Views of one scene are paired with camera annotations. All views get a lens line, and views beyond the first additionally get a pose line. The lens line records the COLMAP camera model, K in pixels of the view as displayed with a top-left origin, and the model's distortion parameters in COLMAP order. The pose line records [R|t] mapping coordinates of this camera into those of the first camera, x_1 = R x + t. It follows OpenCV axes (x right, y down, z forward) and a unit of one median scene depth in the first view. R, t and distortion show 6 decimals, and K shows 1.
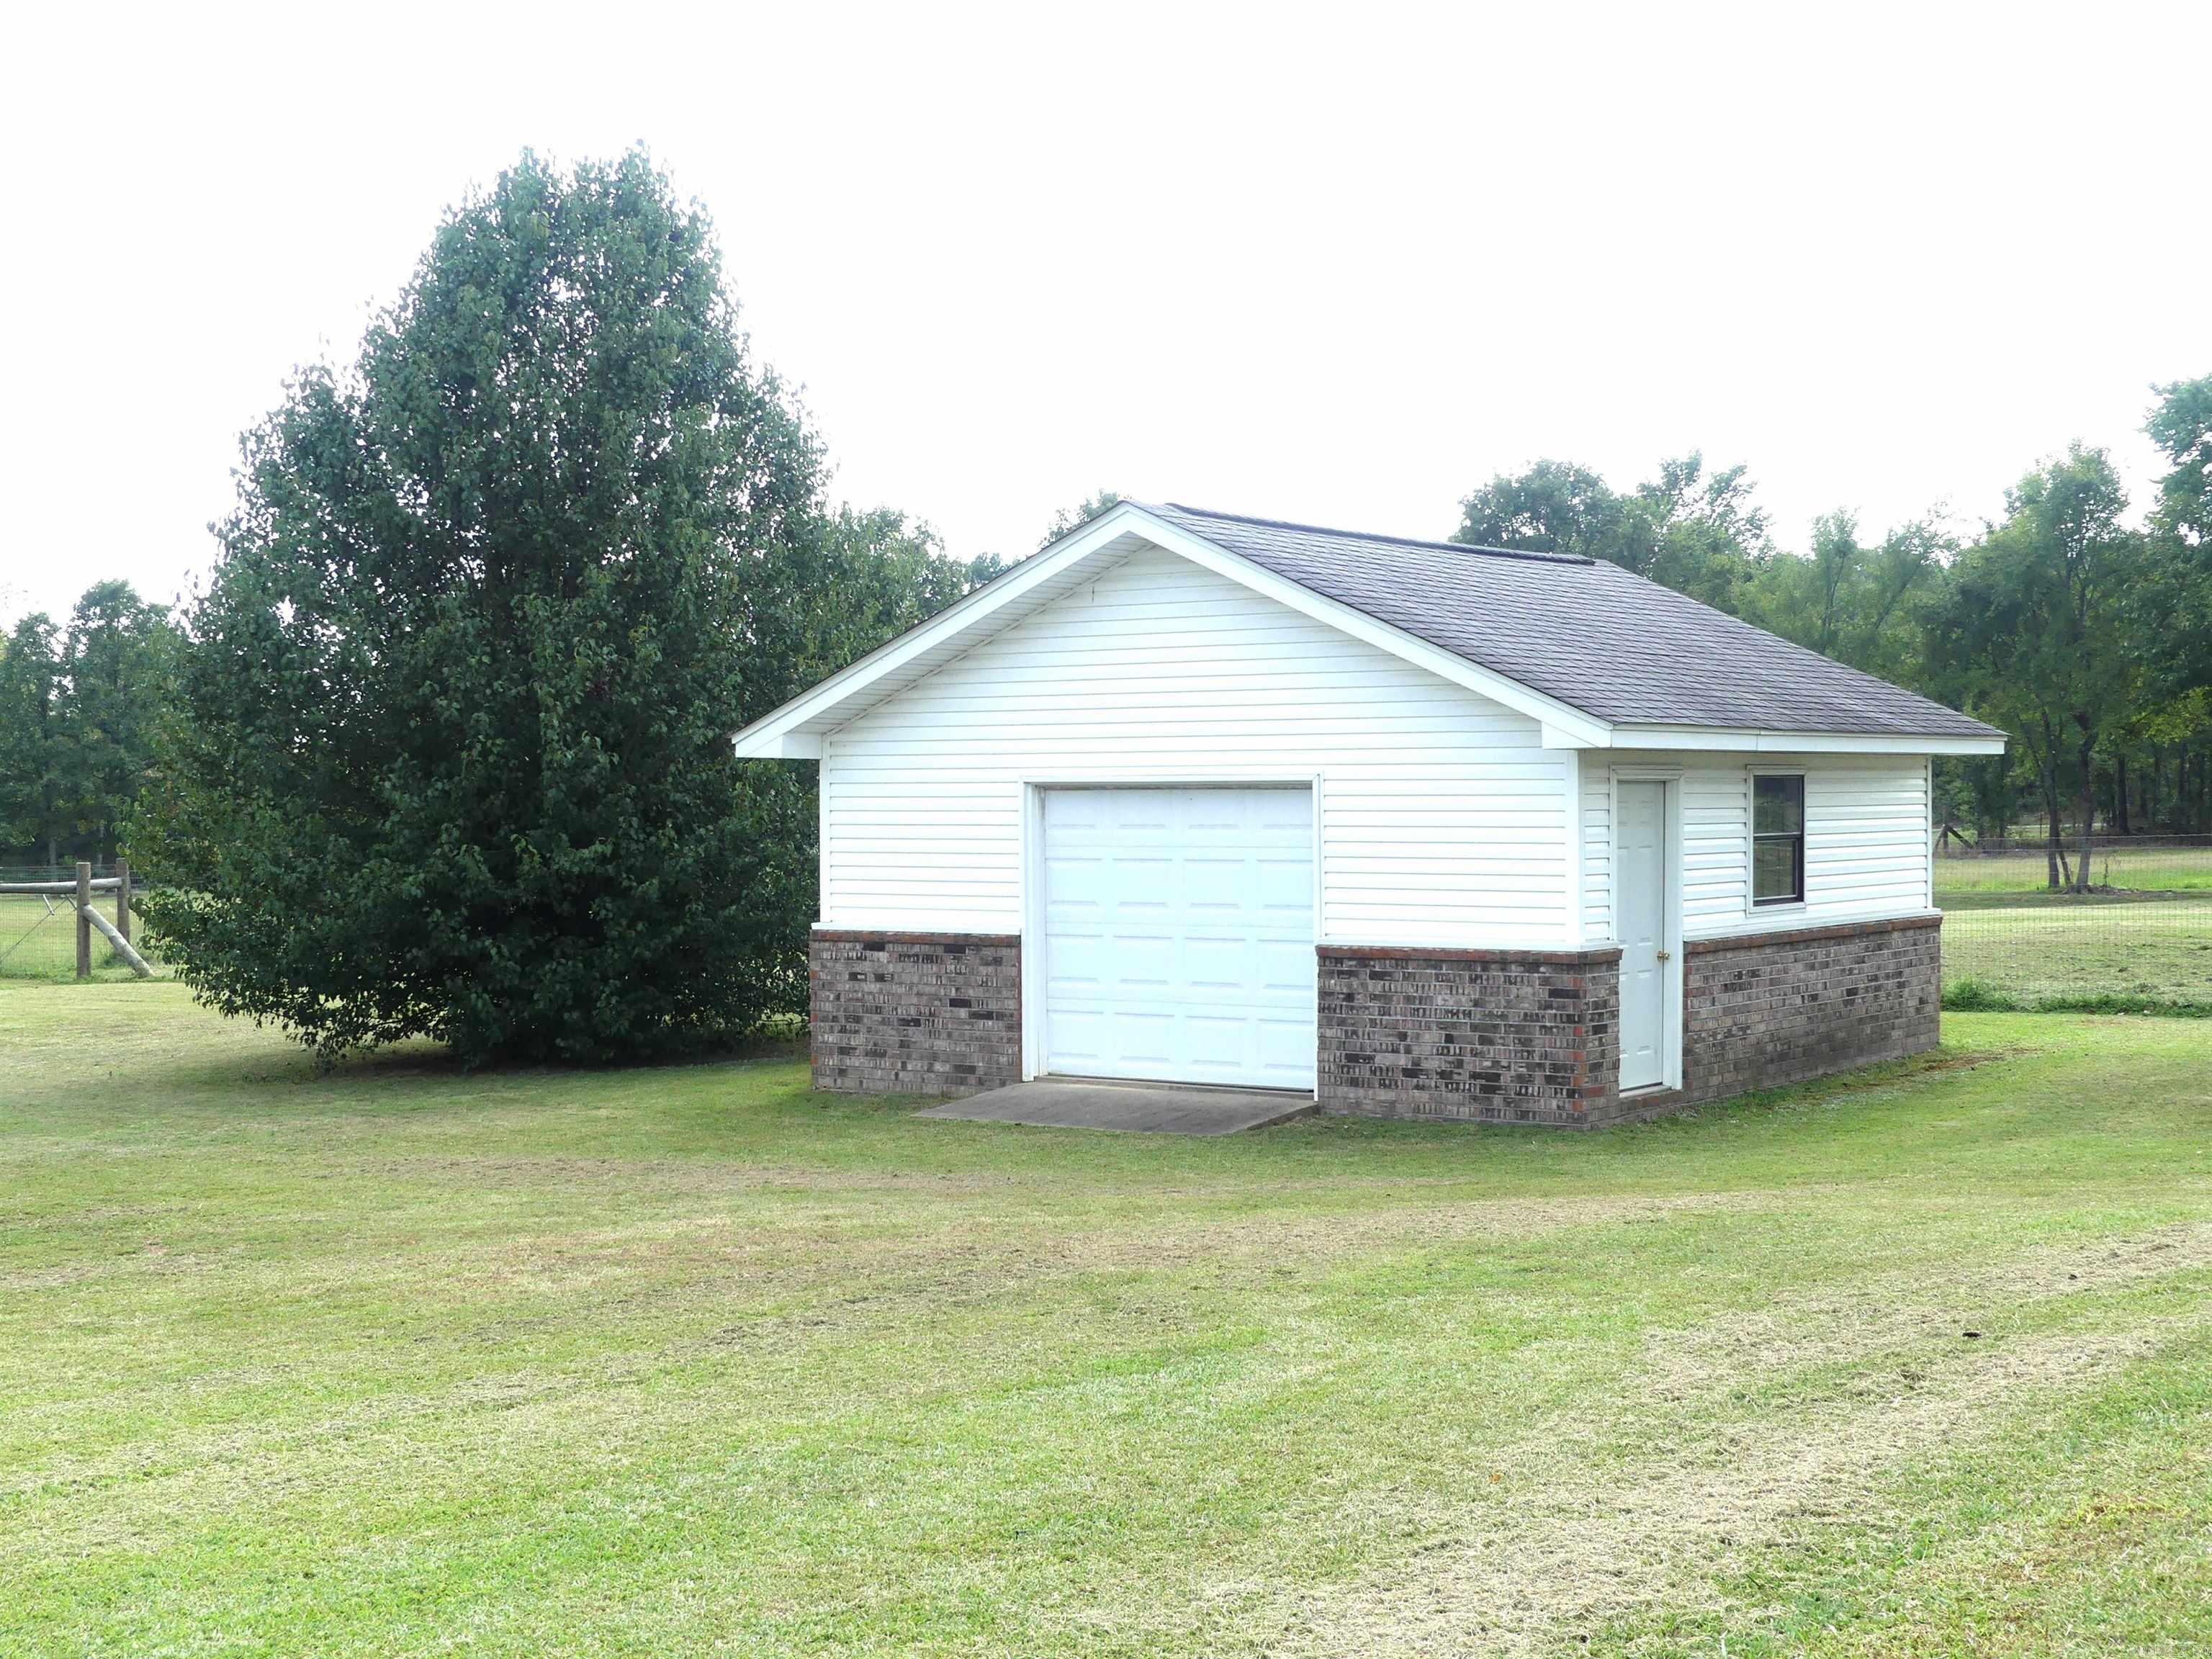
lens RADIAL K [[3037.9, 0, 1109.2], [0, 3037.9, 829.3], [0, 0, 1]] dist [-0.186062, 0.000000]
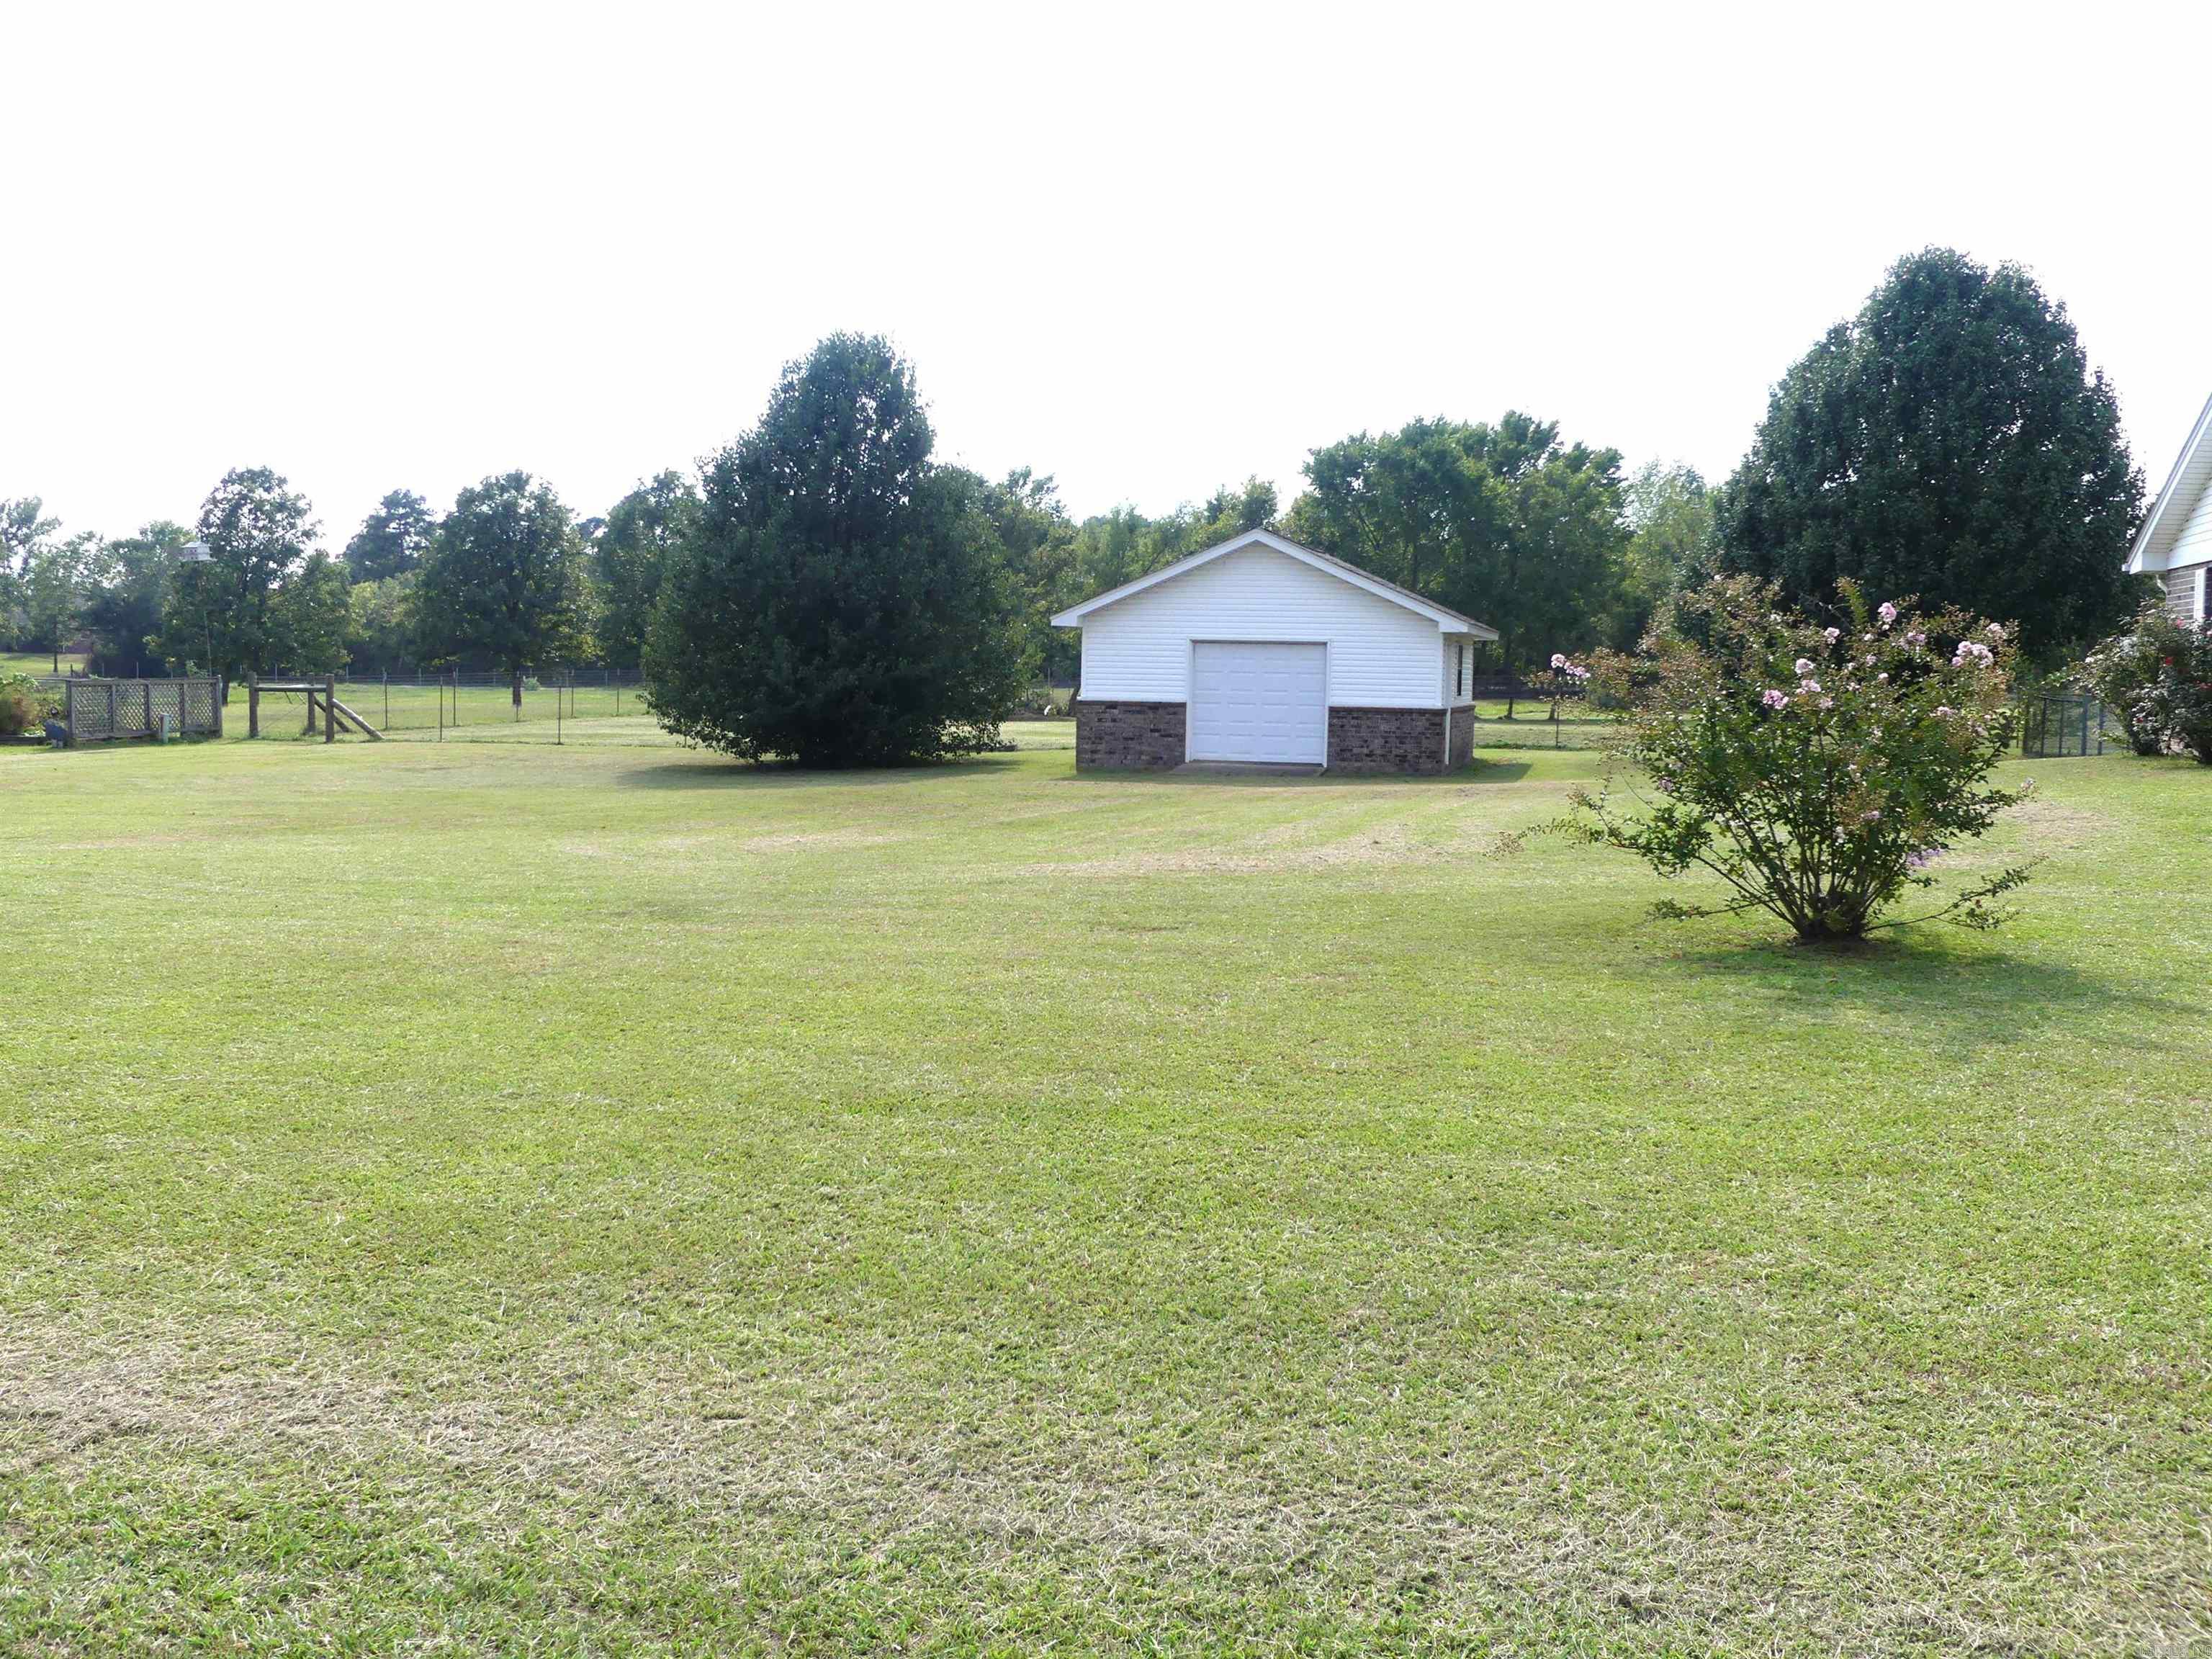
lens RADIAL K [[2043.4, 0, 1113.2], [0, 2043.4, 832.3], [0, 0, 1]] dist [-0.005695, 0.000000]
pose [[0.927234, -0.006291, 0.374428, -0.700078], [-0.019834, 0.997630, 0.065880, 0.031732], [-0.373956, -0.068513, 0.924912, -0.508745]]
